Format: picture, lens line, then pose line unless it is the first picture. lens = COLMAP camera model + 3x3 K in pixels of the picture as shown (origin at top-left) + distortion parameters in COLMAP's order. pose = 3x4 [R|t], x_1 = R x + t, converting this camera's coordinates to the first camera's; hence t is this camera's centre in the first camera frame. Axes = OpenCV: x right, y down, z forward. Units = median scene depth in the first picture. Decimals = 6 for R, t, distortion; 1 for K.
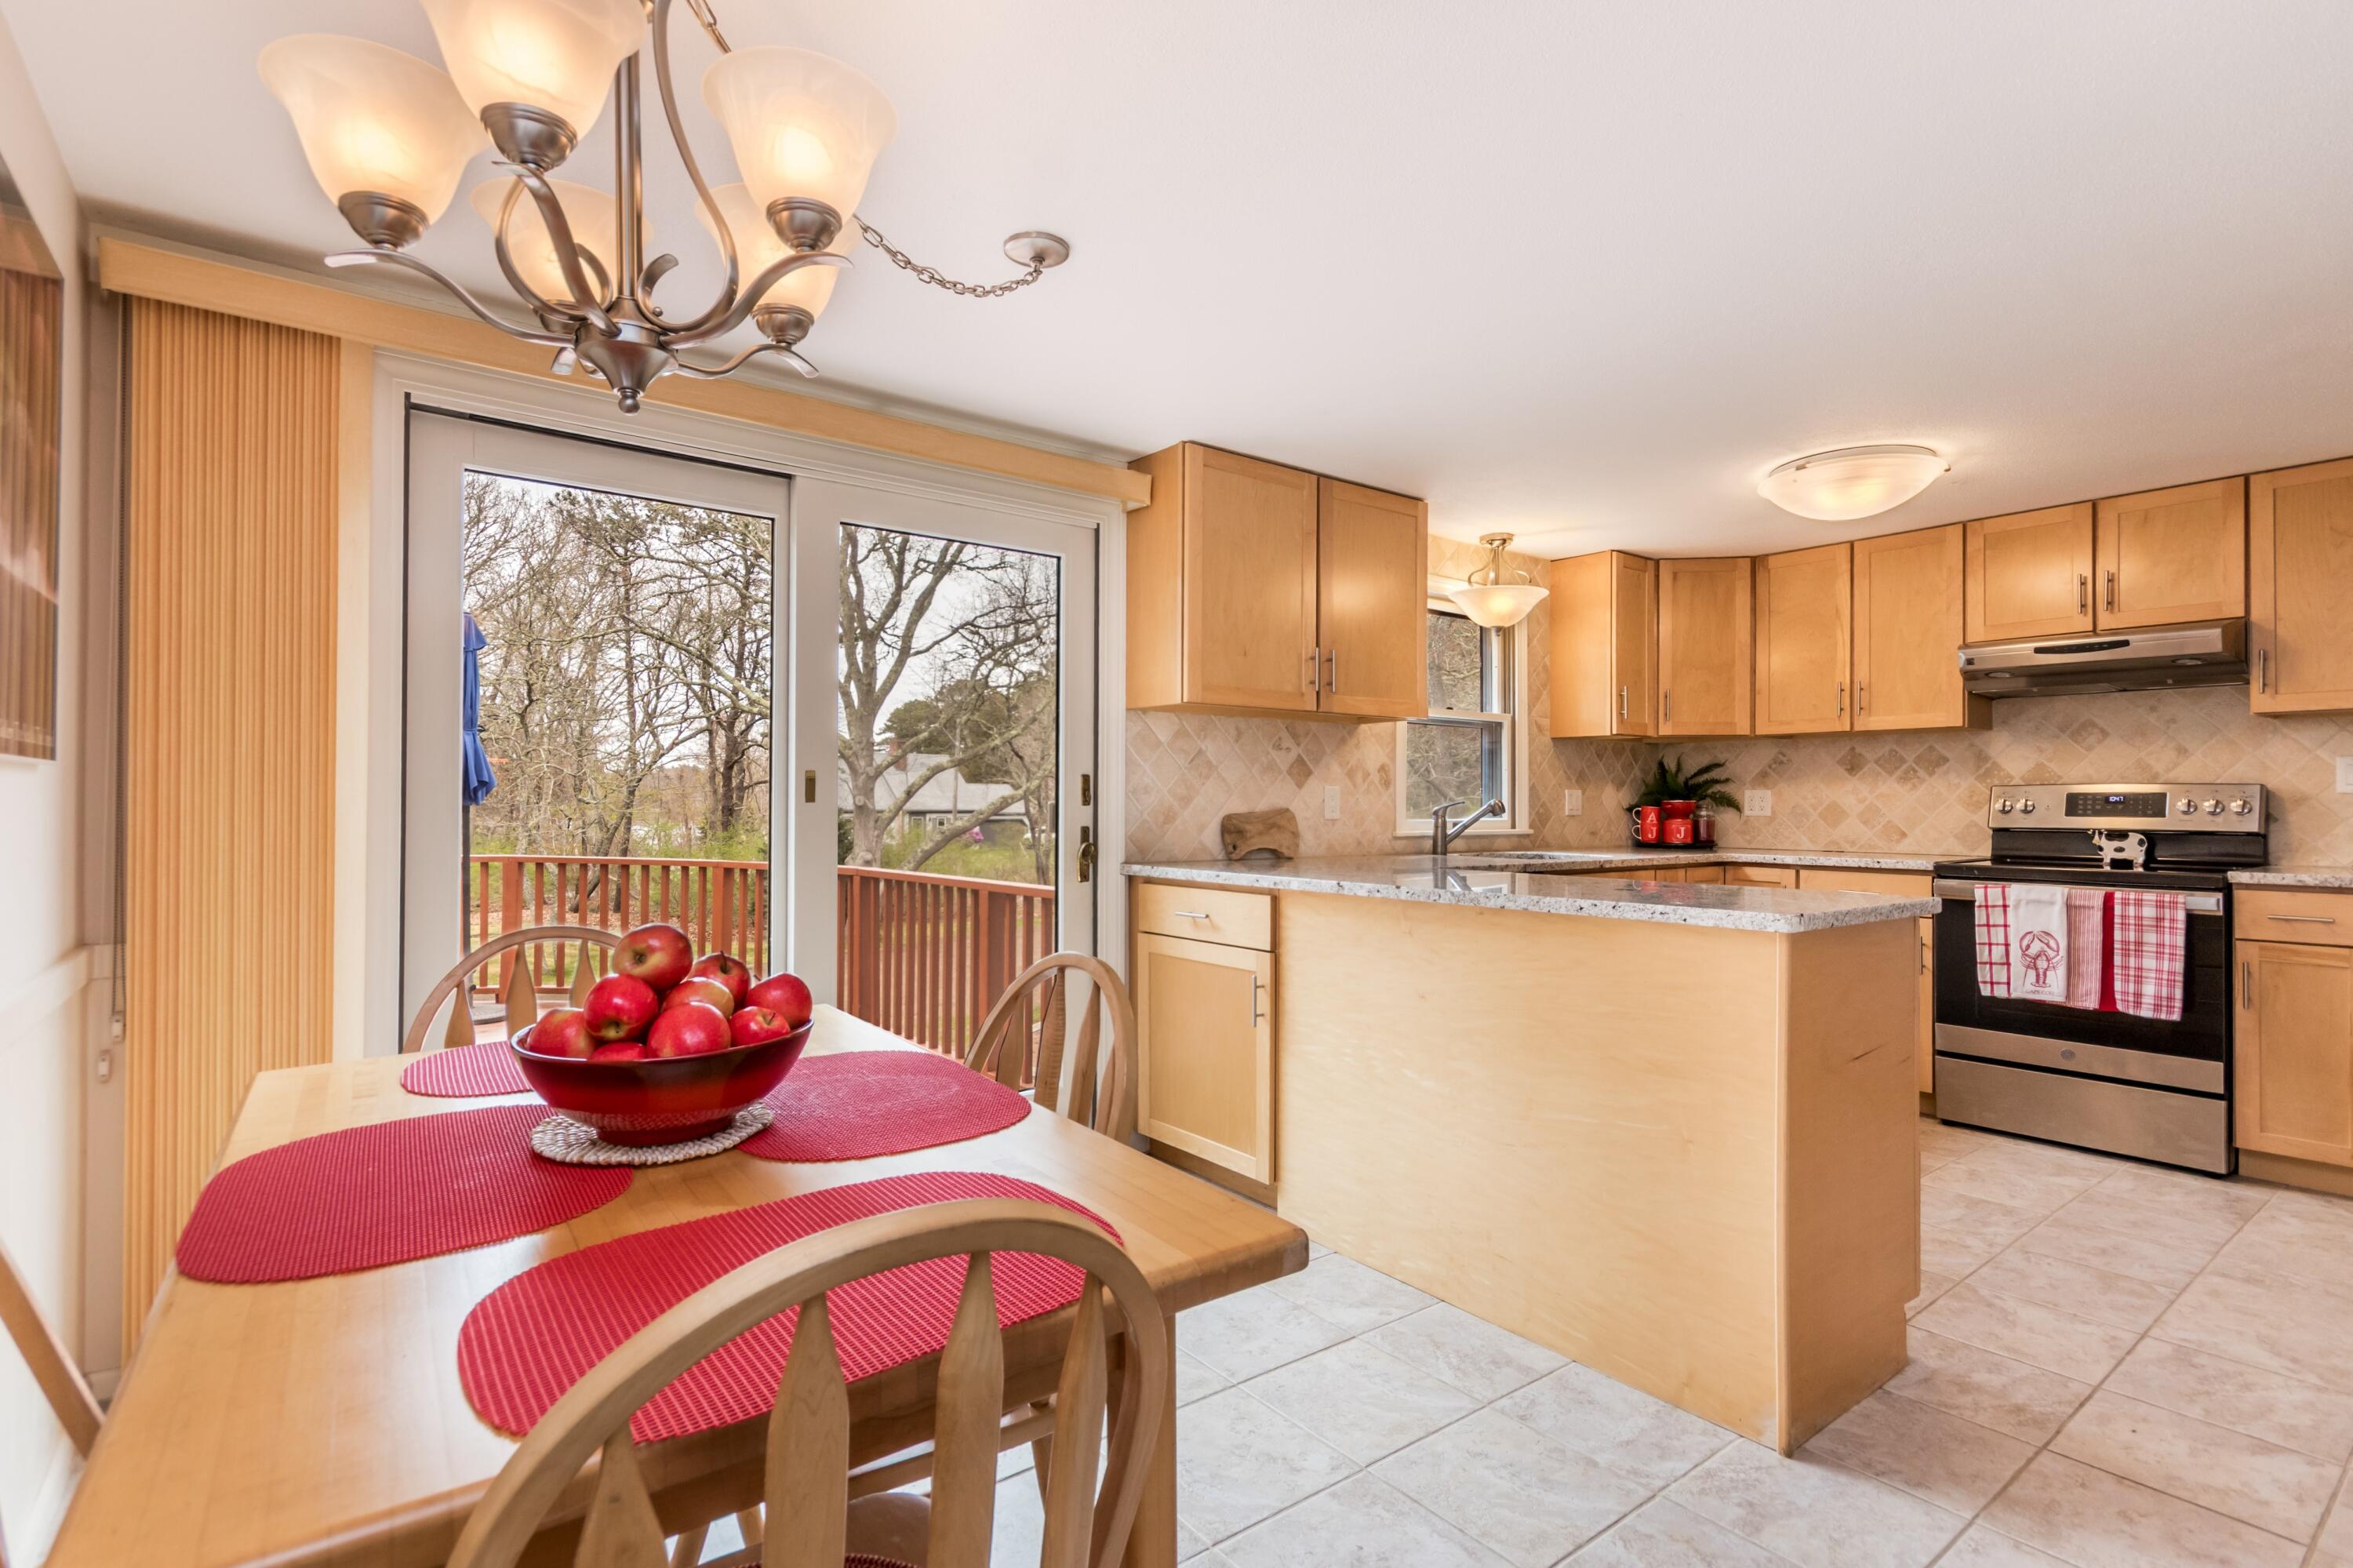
lens RADIAL K [[1112.7, 0, 1181.3], [0, 1112.7, 801.1], [0, 0, 1]] dist [0.001144, 0.000172]
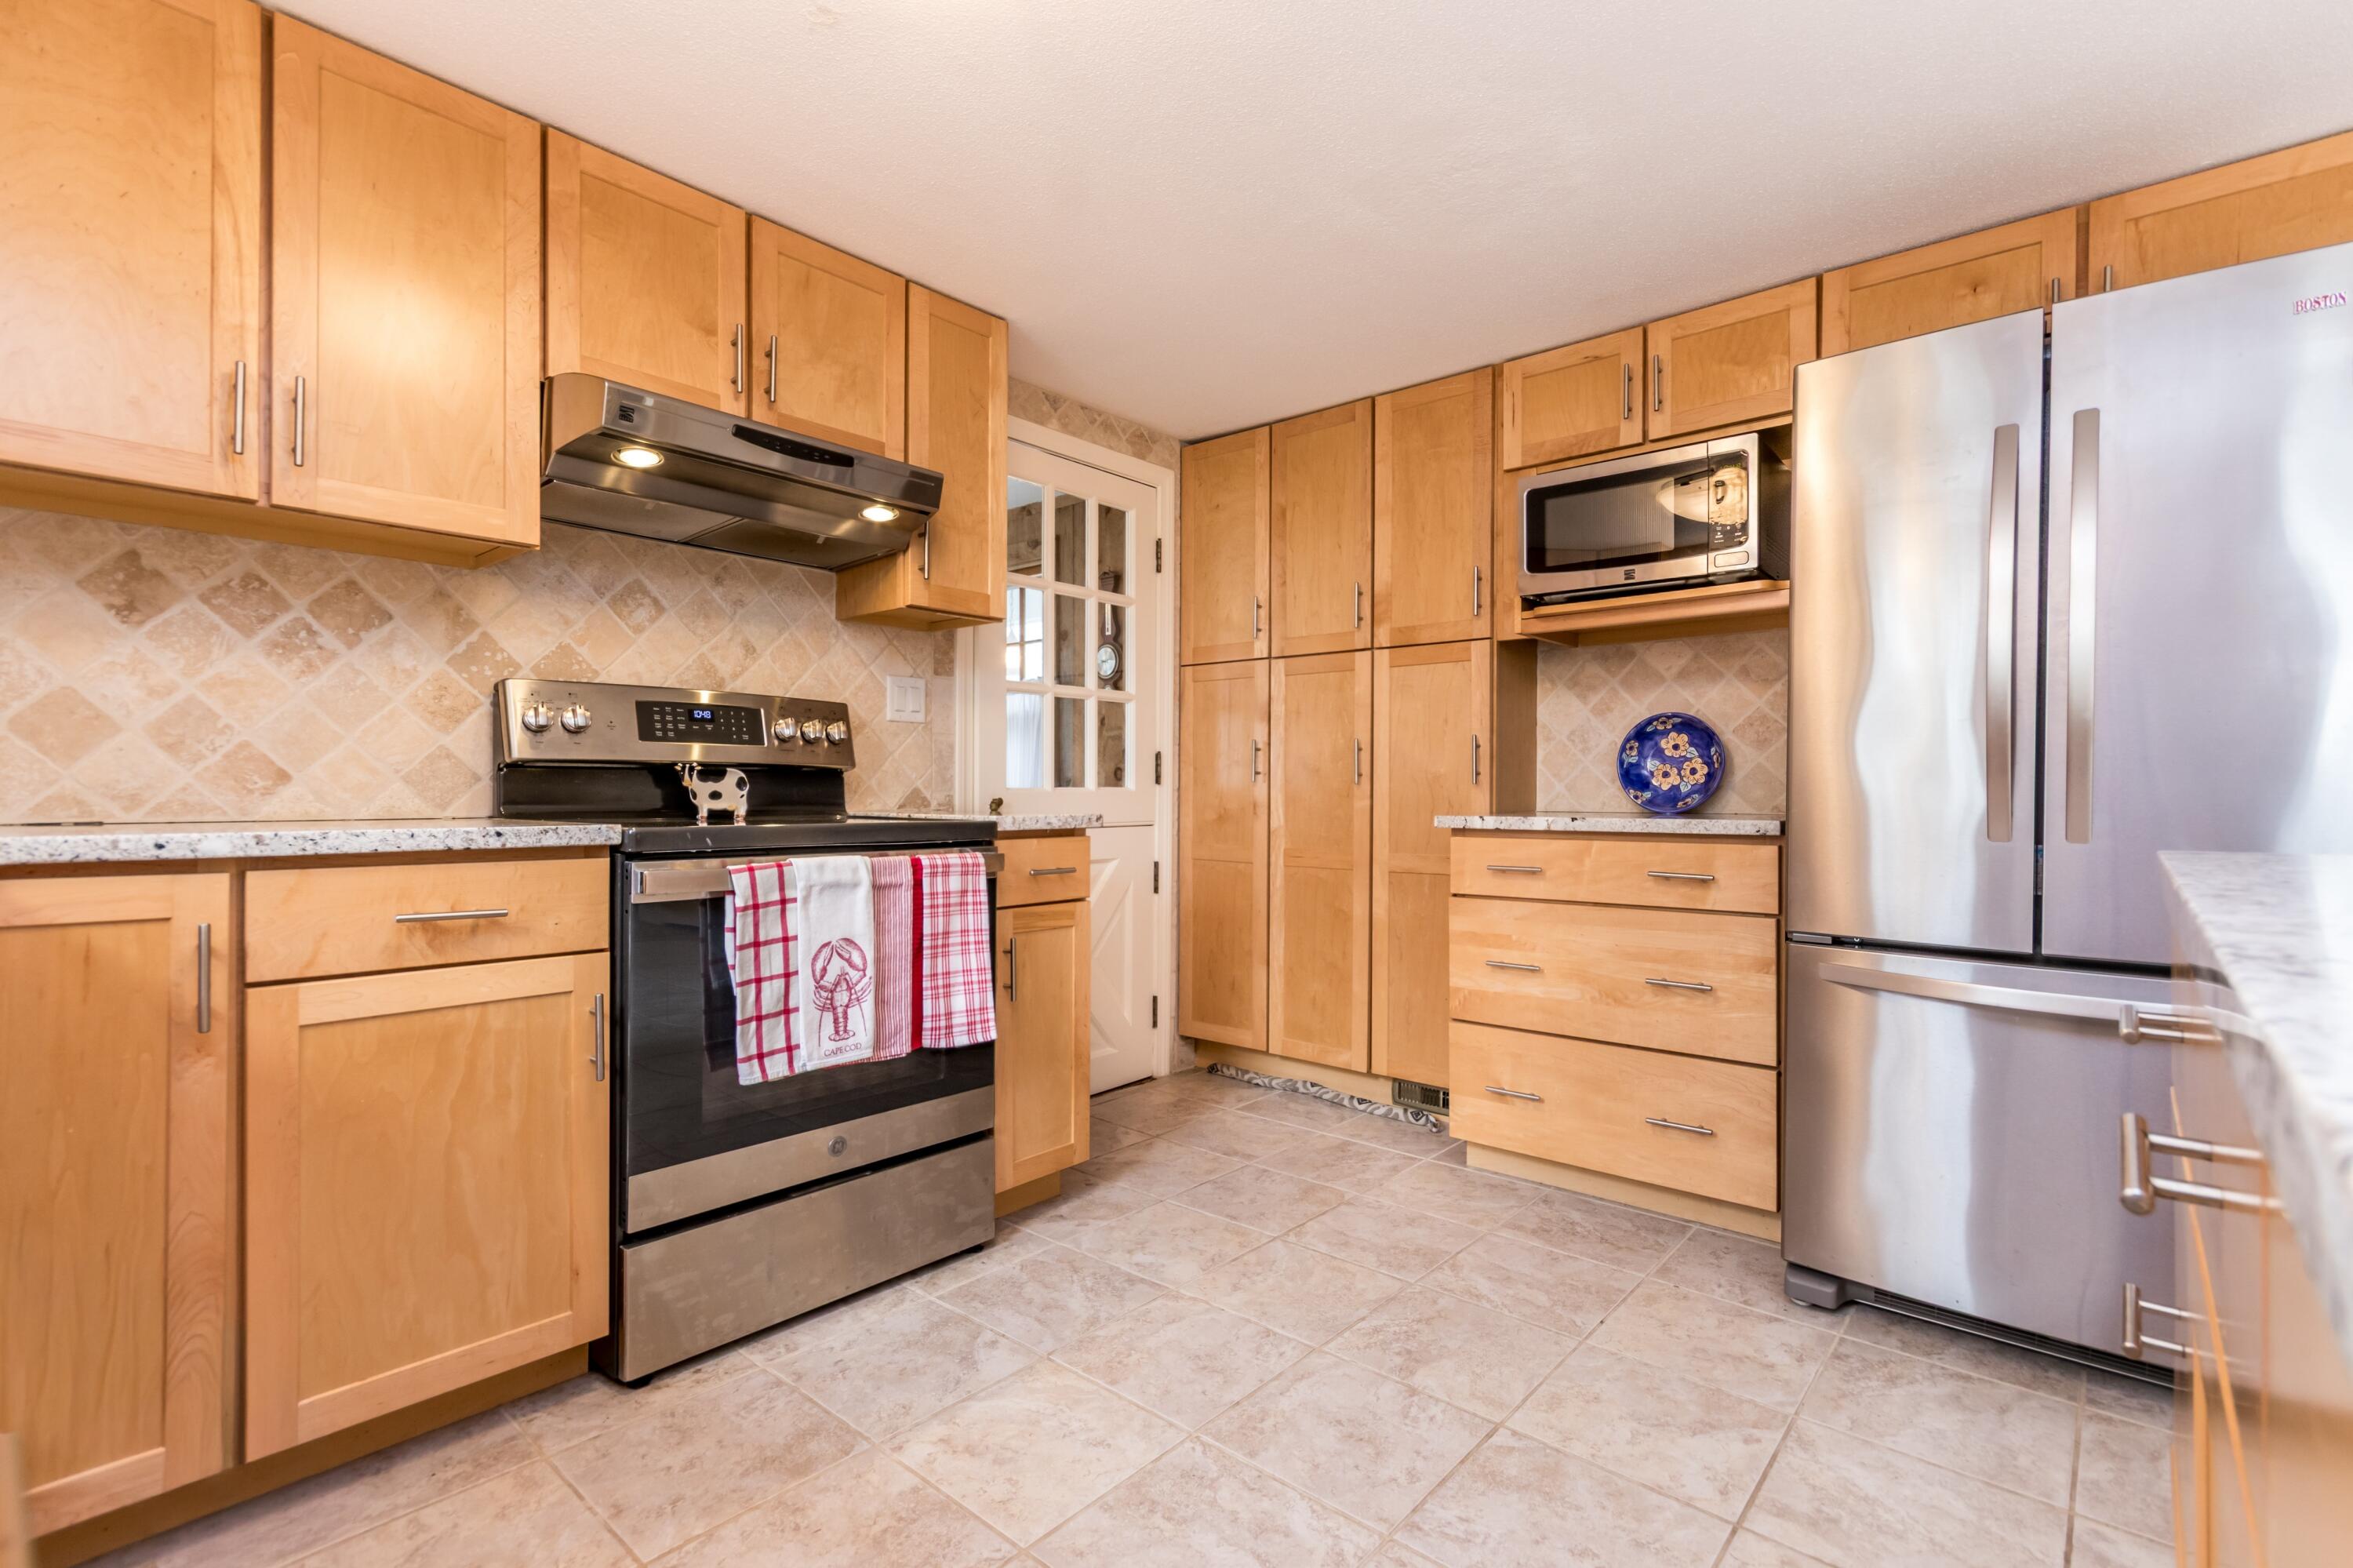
lens RADIAL K [[1080.1, 0, 1177.5], [0, 1080.1, 796.7], [0, 0, 1]] dist [-0.000442, 0.000276]
pose [[-0.195754, -0.007578, 0.980624, 0.210362], [-0.005733, 0.999962, 0.006583, 0.040856], [-0.980636, -0.004333, -0.195790, 0.914475]]
